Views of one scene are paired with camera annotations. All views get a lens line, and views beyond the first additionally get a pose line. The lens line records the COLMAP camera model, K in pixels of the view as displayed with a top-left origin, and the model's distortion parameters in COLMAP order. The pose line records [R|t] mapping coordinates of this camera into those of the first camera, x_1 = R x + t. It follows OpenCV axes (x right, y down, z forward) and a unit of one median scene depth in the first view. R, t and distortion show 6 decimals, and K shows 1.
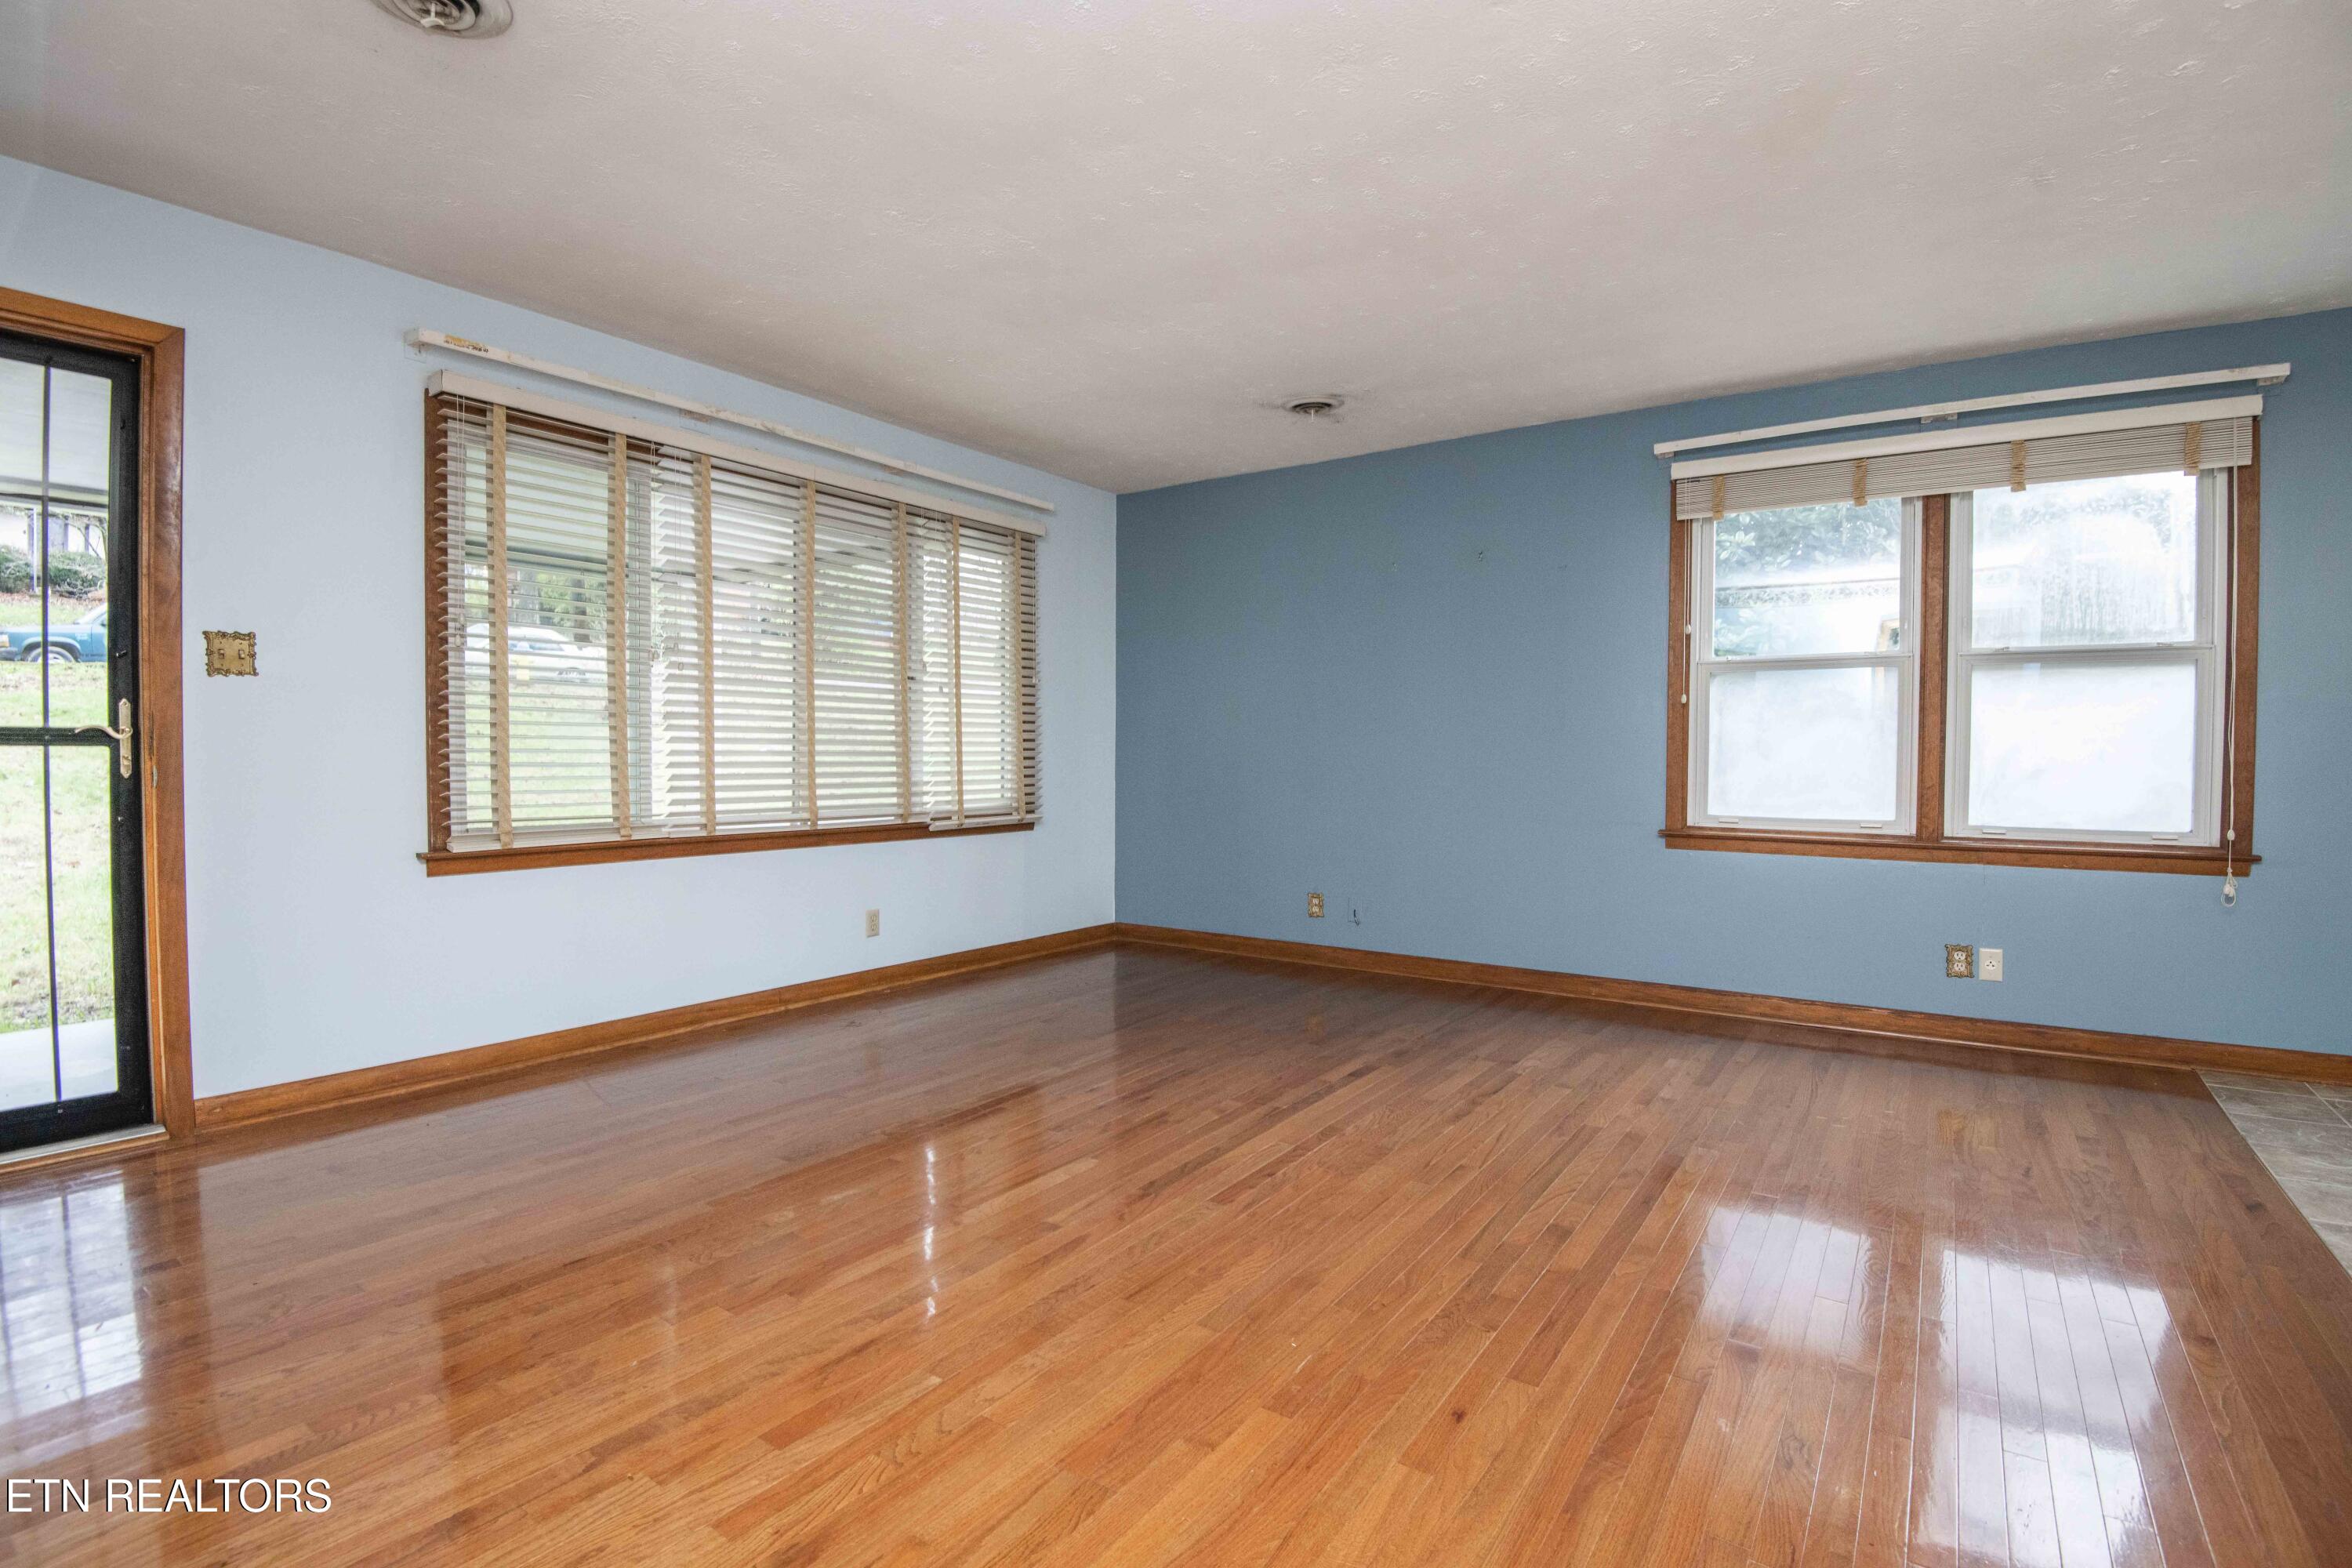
lens RADIAL K [[1098.2, 0, 1176.0], [0, 1098.2, 784.0], [0, 0, 1]] dist [-0.012969, -0.026067]
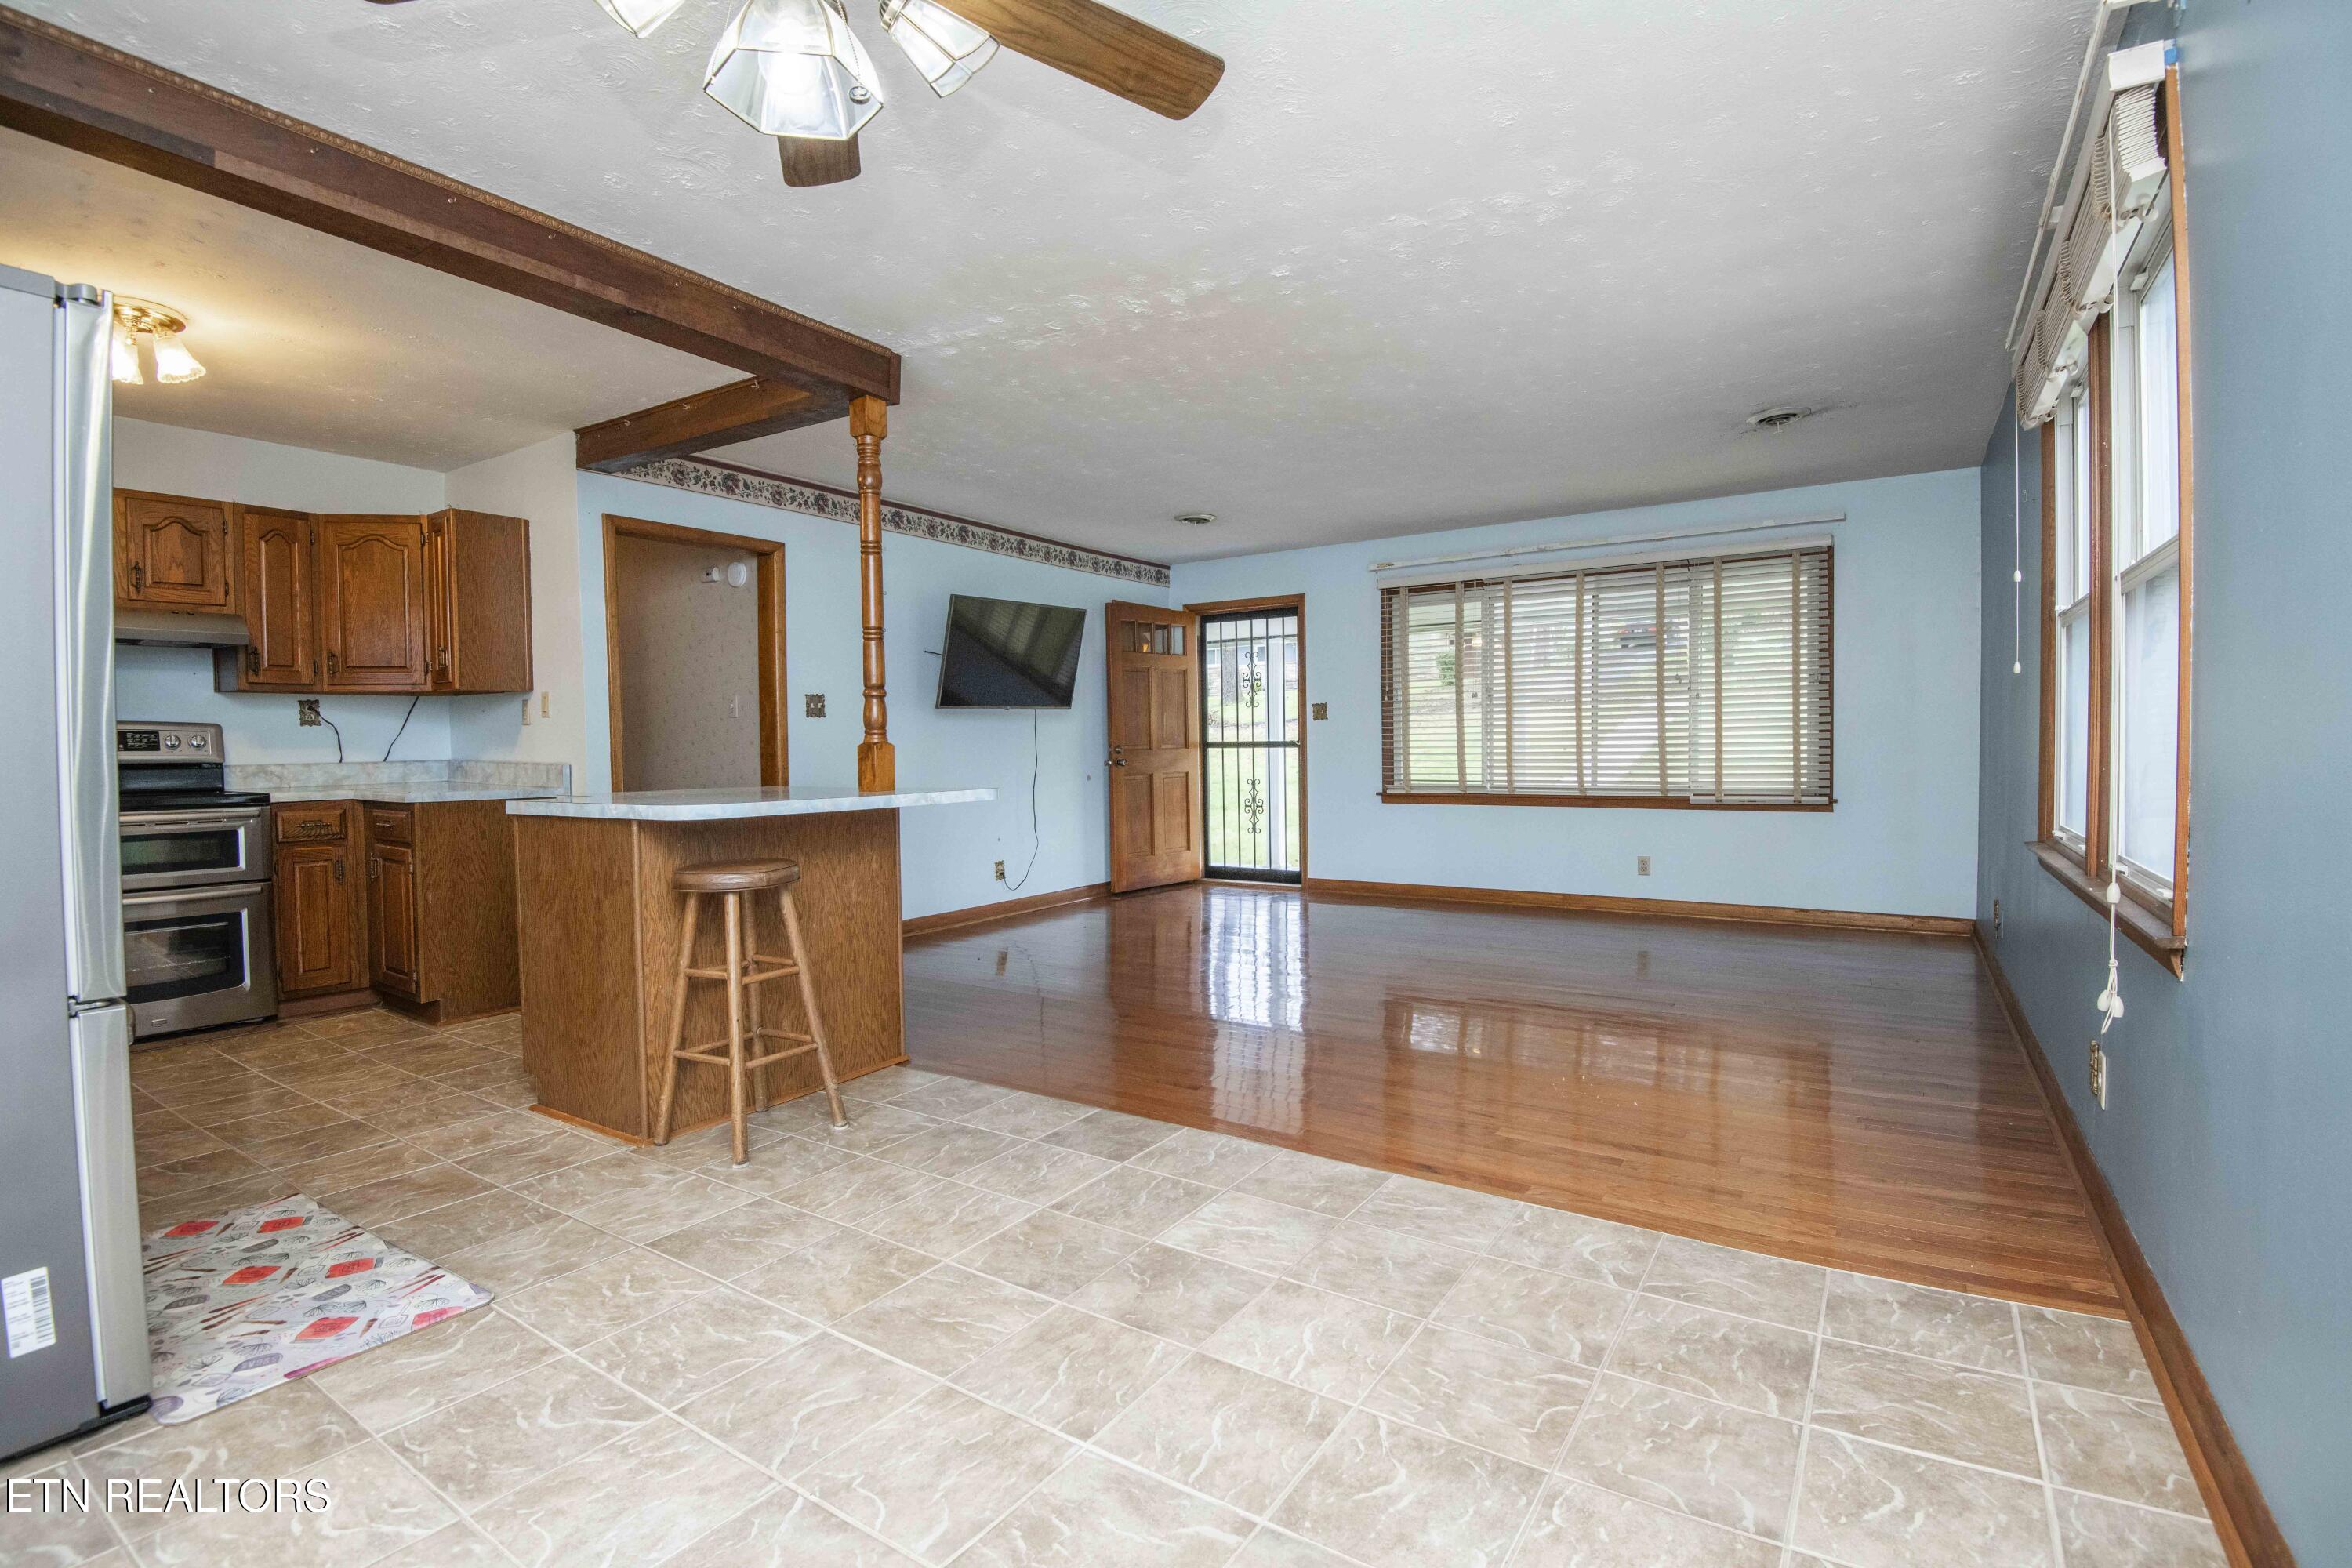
lens RADIAL K [[1098.2, 0, 1176.0], [0, 1098.2, 784.0], [0, 0, 1]] dist [-0.012969, -0.026067]
pose [[0.006956, 0.026551, -0.999623, 1.310735], [-0.015242, 0.999534, 0.026443, -0.006946], [0.999860, 0.015052, 0.007358, 0.450762]]
